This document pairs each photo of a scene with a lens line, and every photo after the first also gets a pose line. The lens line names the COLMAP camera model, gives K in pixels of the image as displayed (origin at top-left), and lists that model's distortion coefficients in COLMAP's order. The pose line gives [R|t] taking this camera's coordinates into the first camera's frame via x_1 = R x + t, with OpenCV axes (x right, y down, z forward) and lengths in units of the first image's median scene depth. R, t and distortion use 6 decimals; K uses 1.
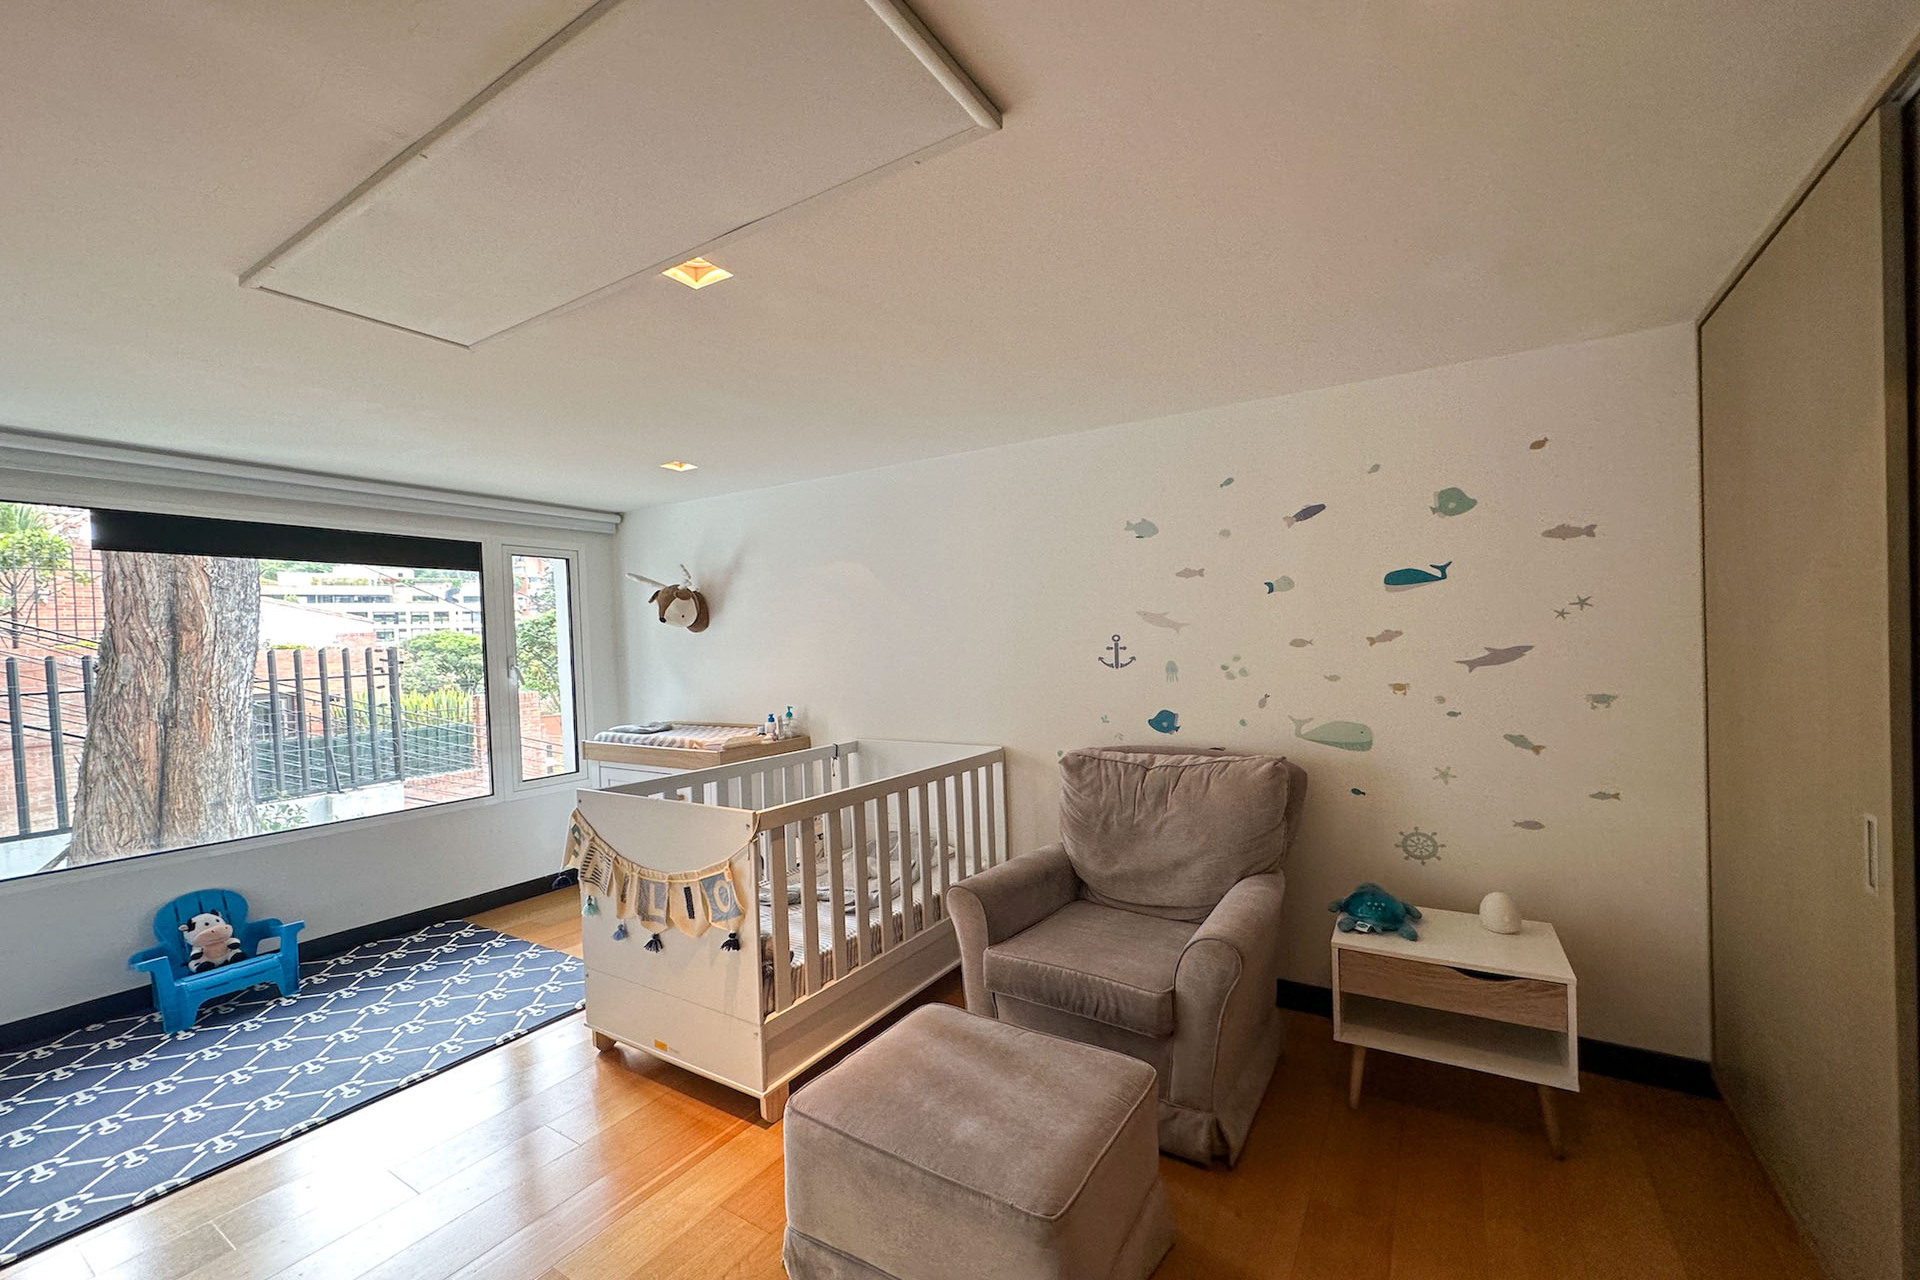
lens RADIAL K [[780.7, 0, 953.1], [0, 780.7, 656.2], [0, 0, 1]] dist [-0.001365, 0.000722]
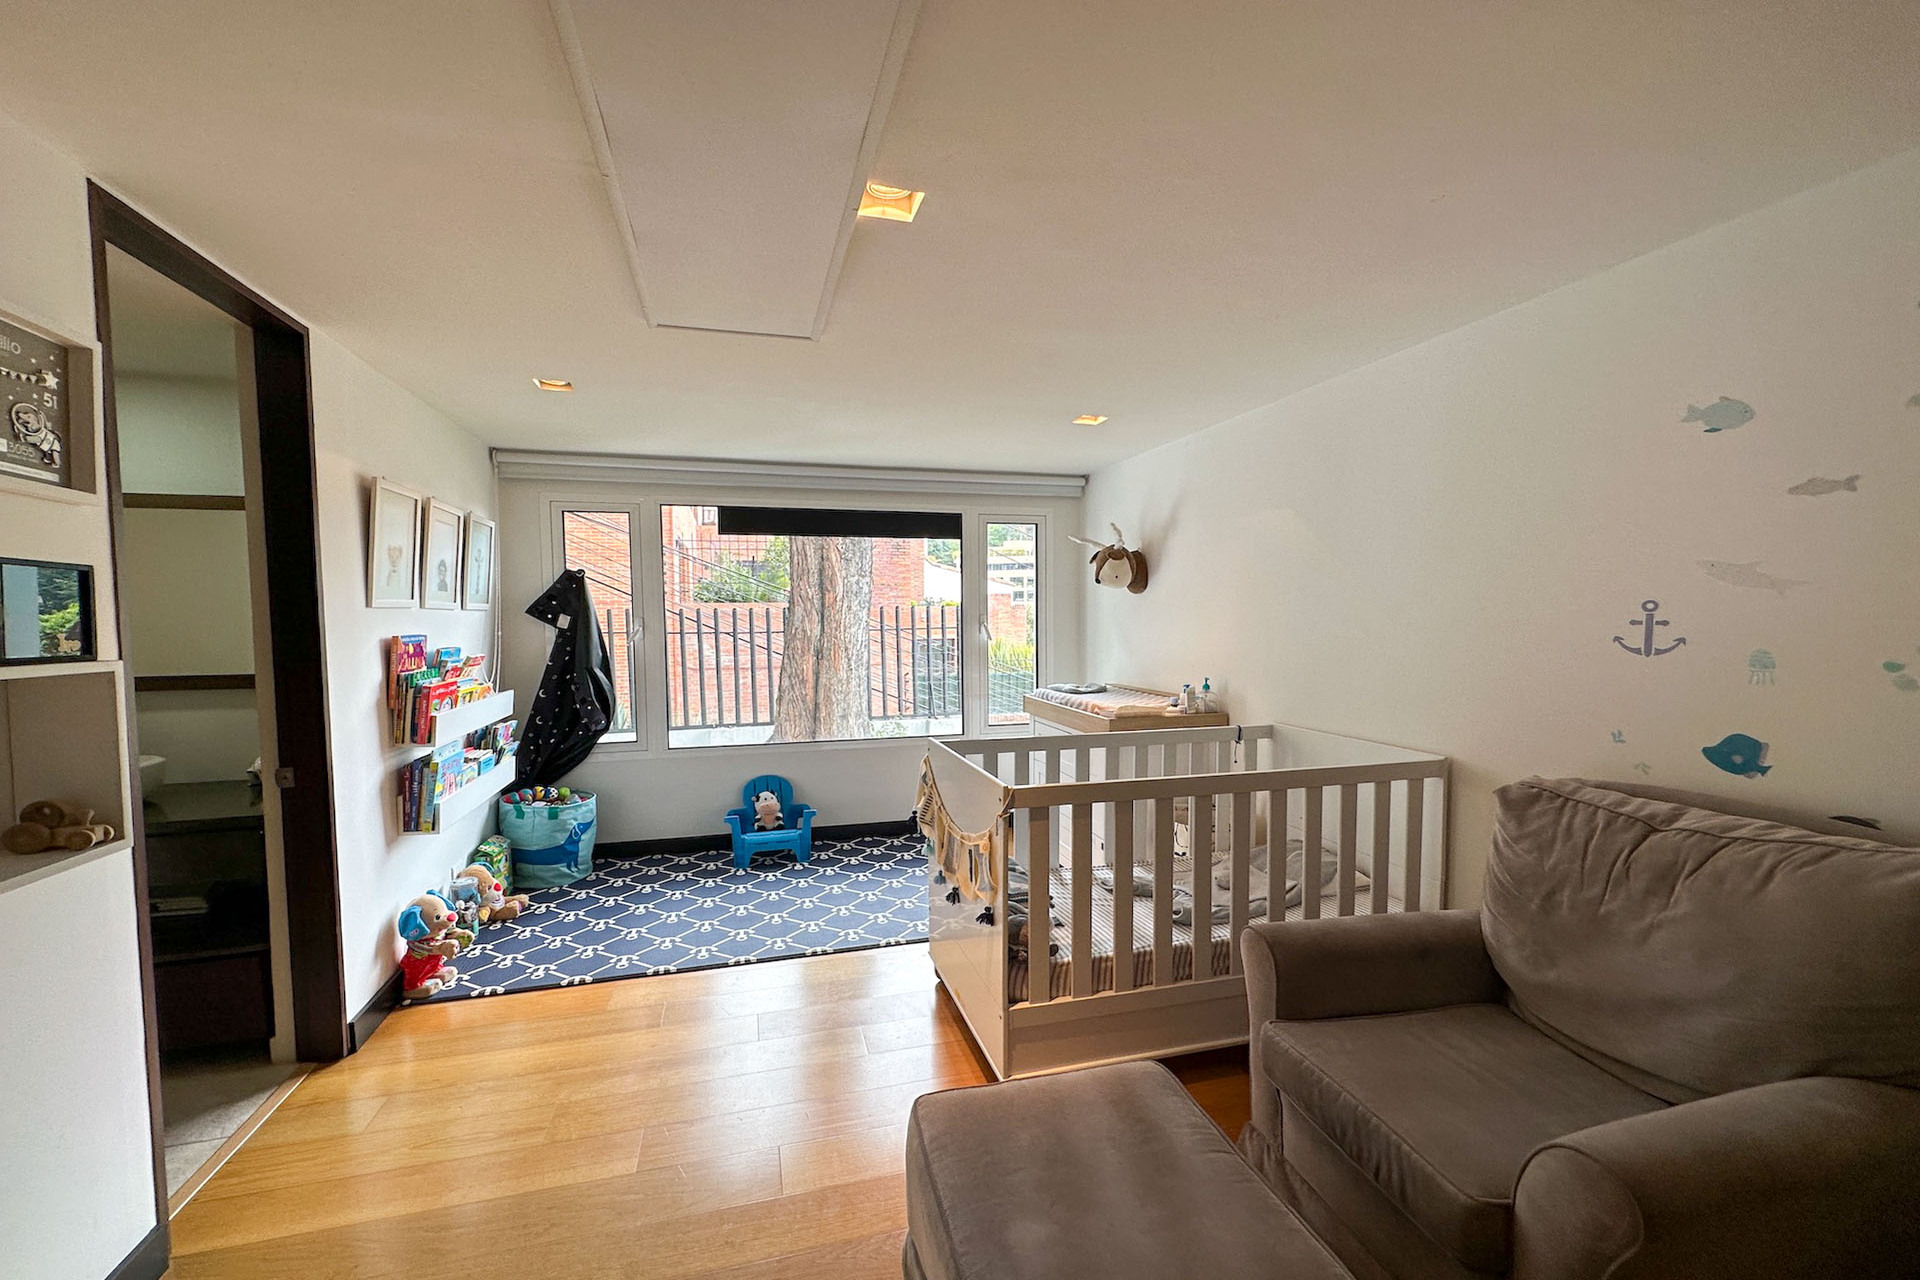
lens RADIAL K [[777.8, 0, 961.5], [0, 777.8, 665.8], [0, 0, 1]] dist [-0.001052, 0.000392]
pose [[0.740982, 0.067053, -0.668168, 0.225758], [-0.026829, 0.997164, 0.070317, -0.005269], [0.670988, -0.034177, 0.740680, 0.202333]]
